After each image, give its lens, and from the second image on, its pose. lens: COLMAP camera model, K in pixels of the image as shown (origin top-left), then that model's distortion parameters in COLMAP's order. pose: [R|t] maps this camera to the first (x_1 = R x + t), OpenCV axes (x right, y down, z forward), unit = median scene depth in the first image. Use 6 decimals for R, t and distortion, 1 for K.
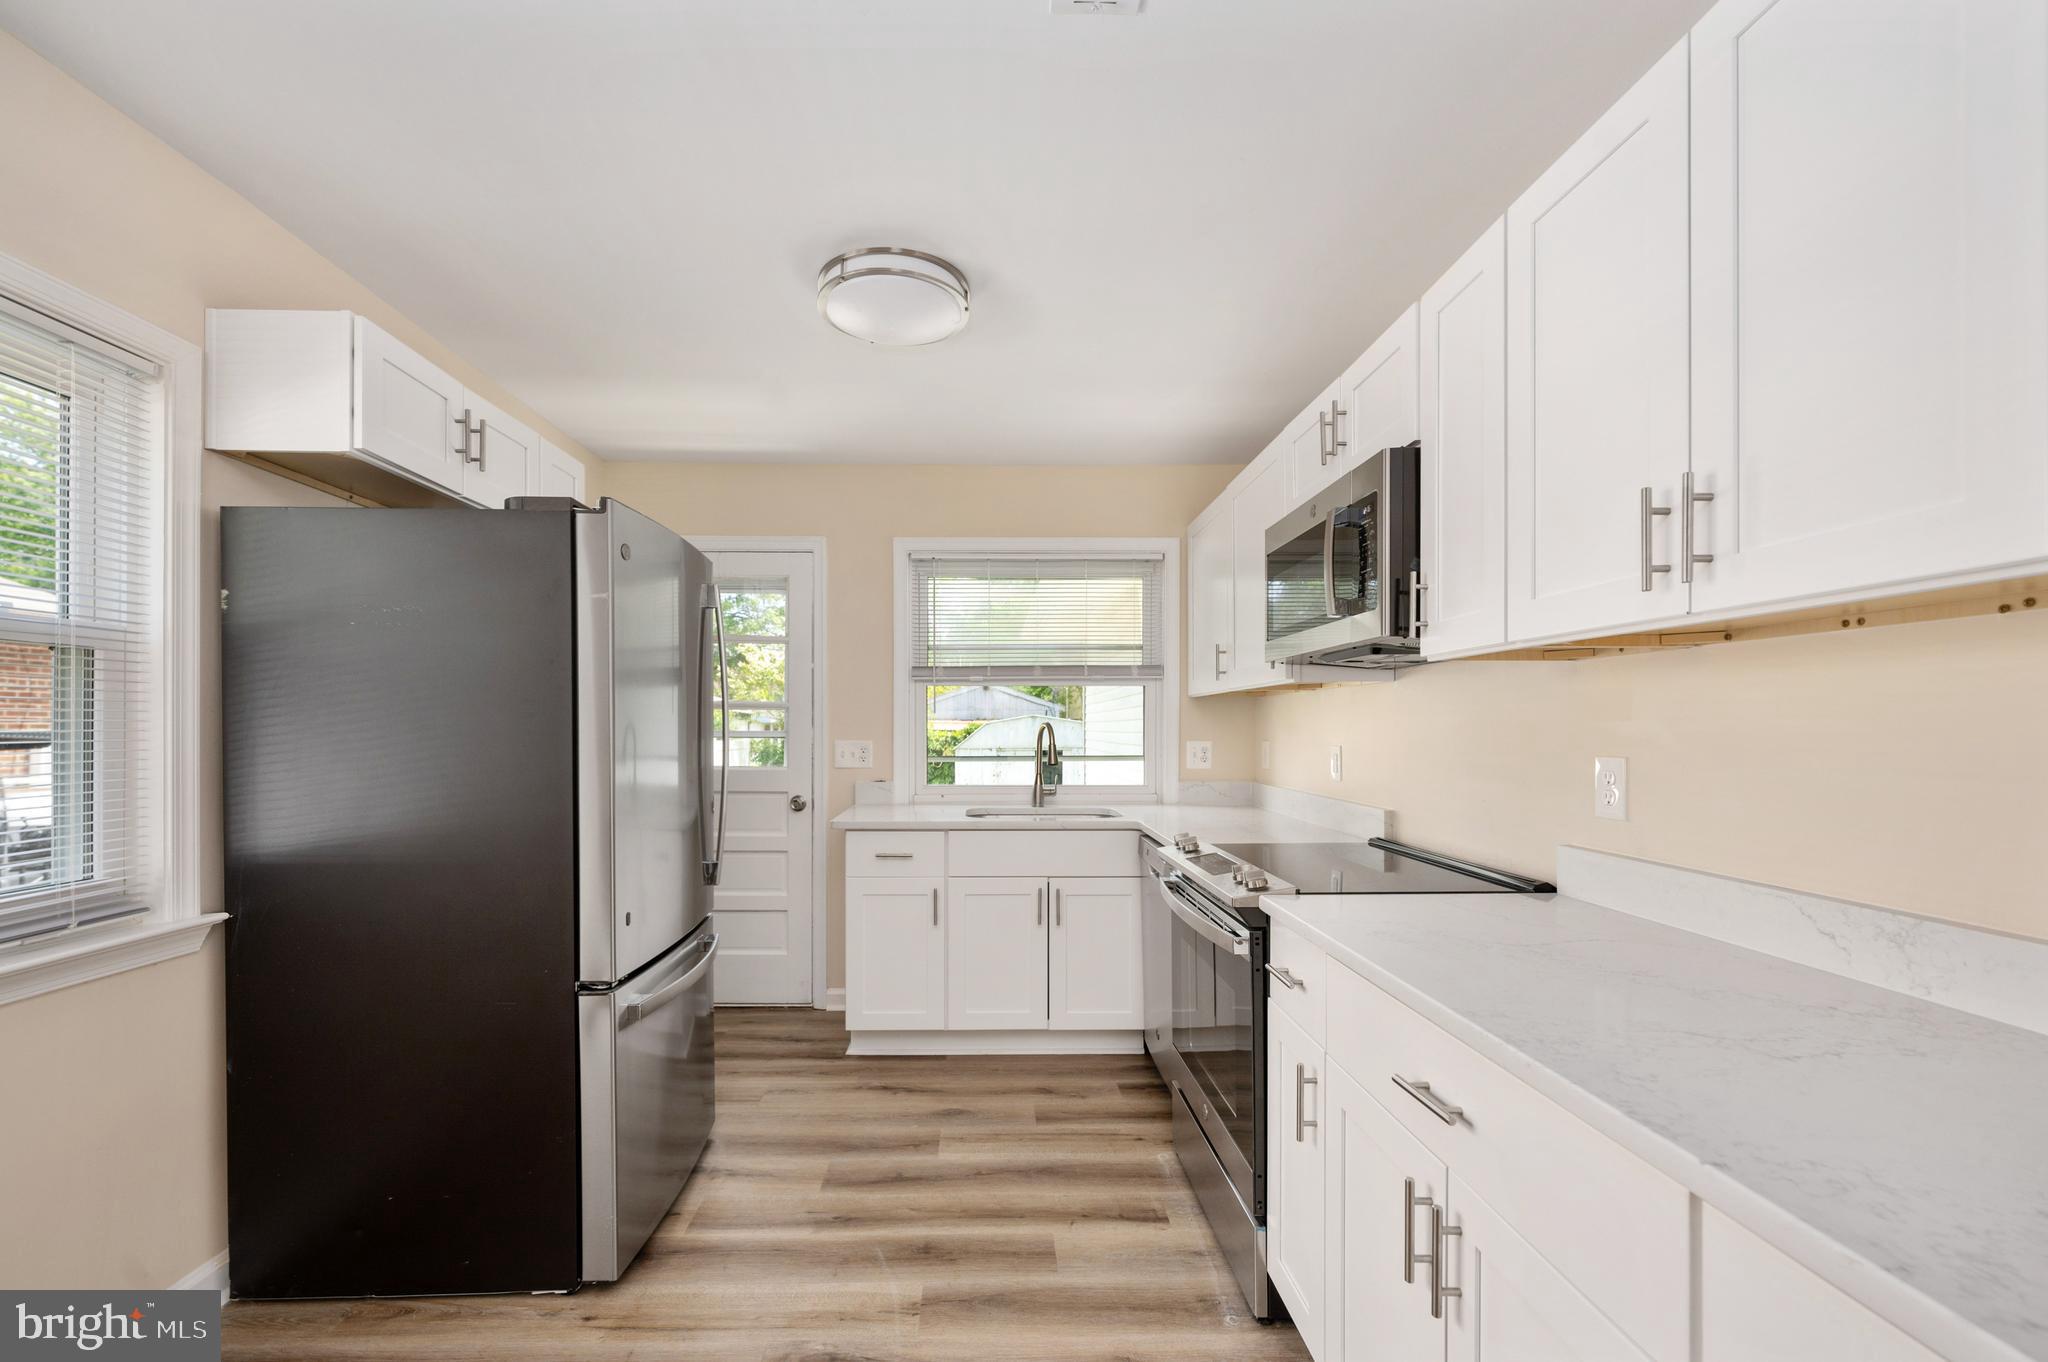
lens RADIAL K [[856.3, 0, 980.6], [0, 856.3, 724.0], [0, 0, 1]] dist [0.001370, 0.000271]
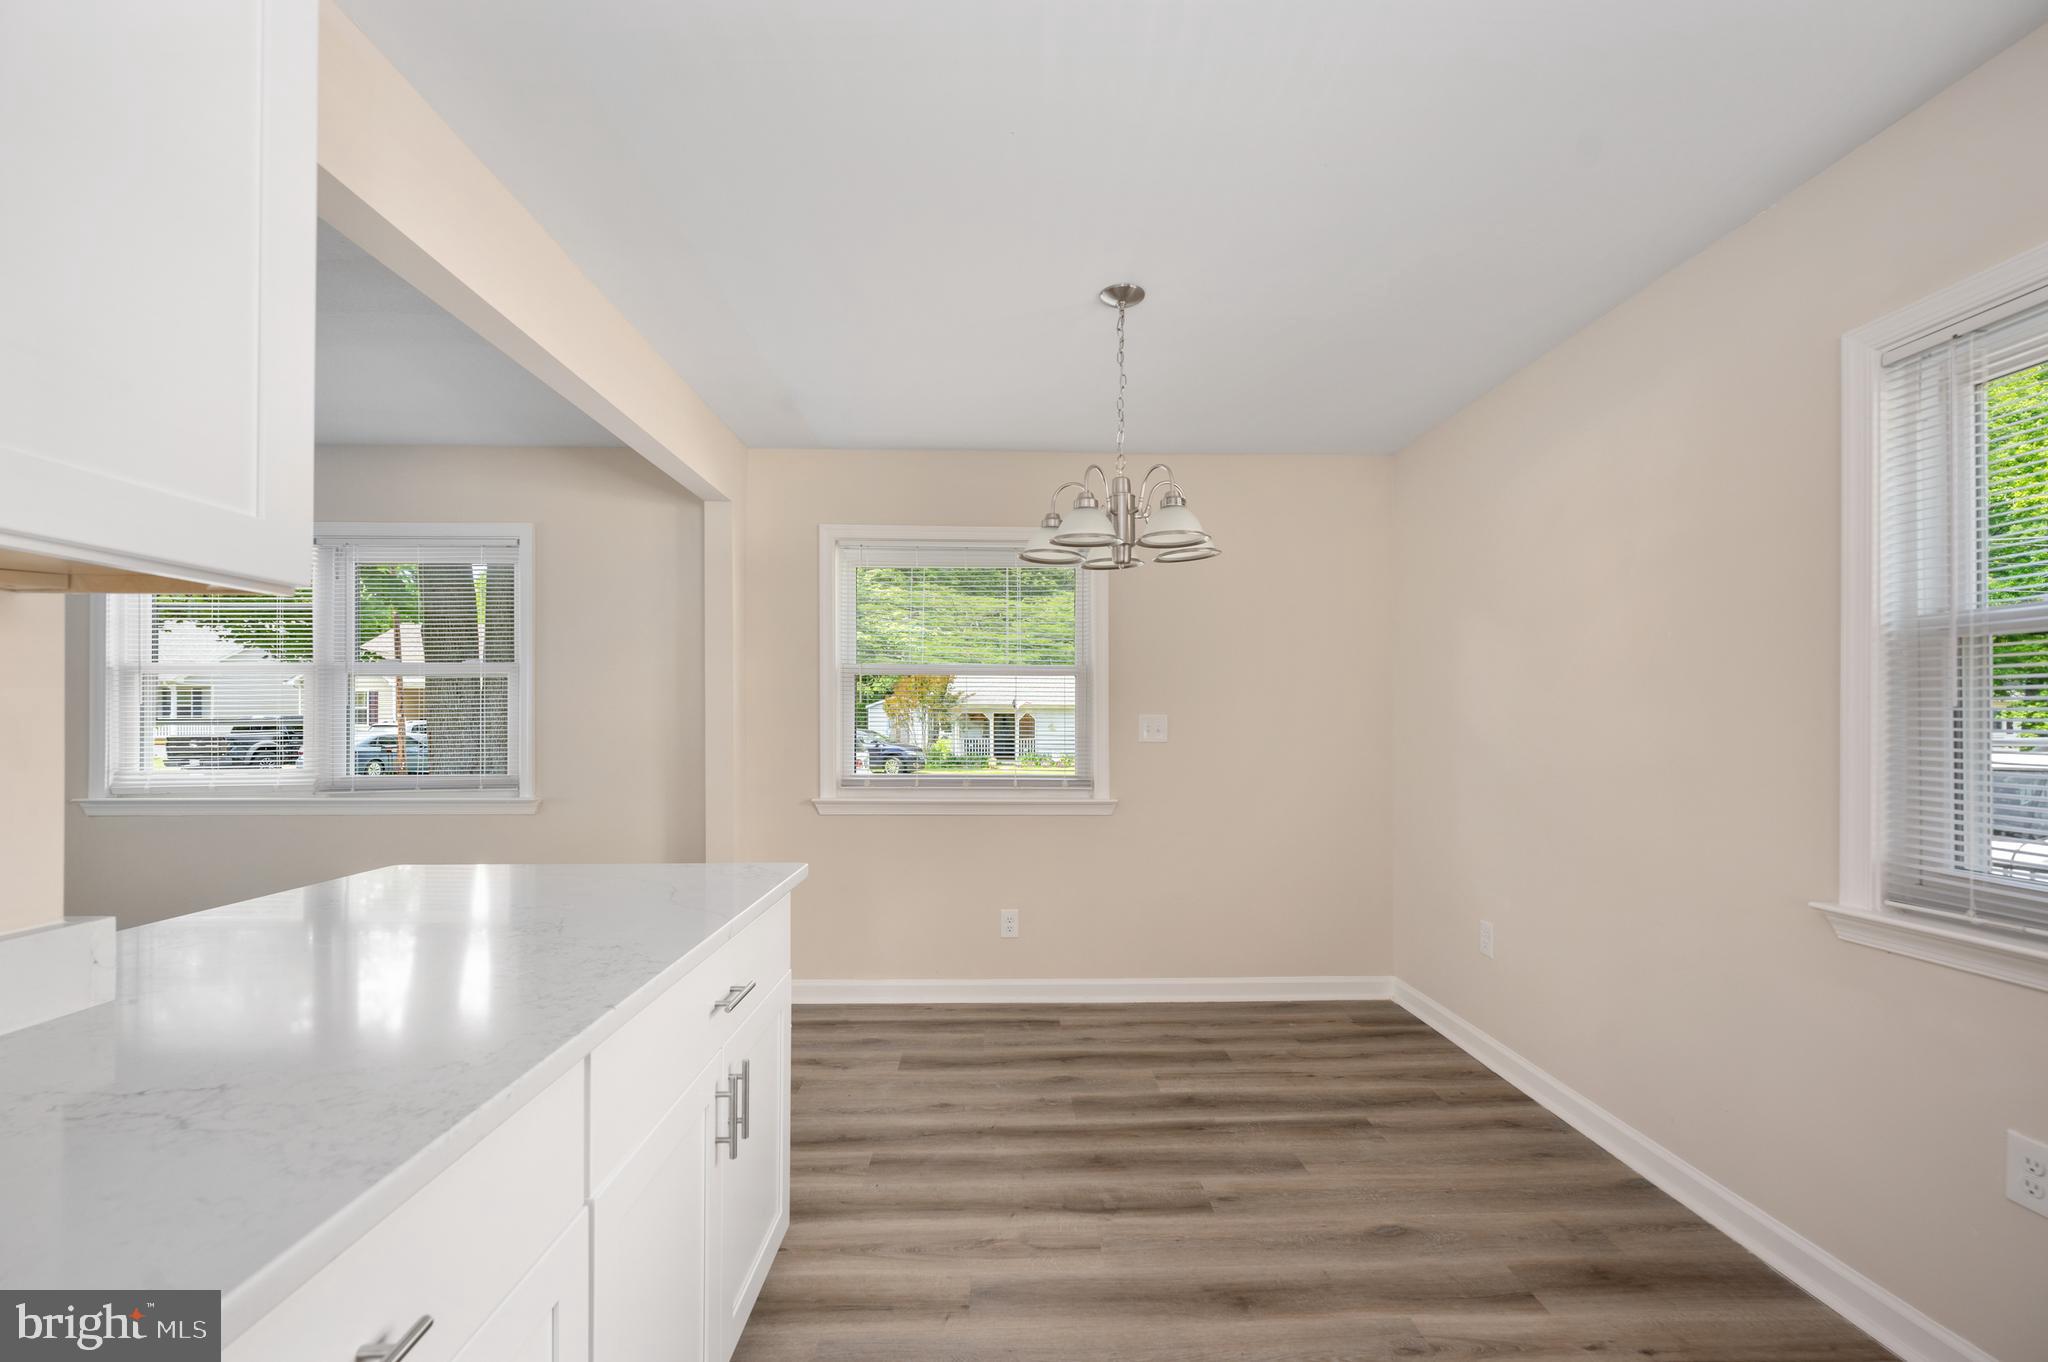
lens RADIAL K [[829.1, 0, 1022.0], [0, 829.1, 719.0], [0, 0, 1]] dist [-0.002595, -0.000079]
pose [[-0.999431, 0.000309, -0.033739, 0.039807], [0.000517, 0.999981, -0.006160, 0.004675], [0.033737, -0.006174, -0.999412, 0.527641]]
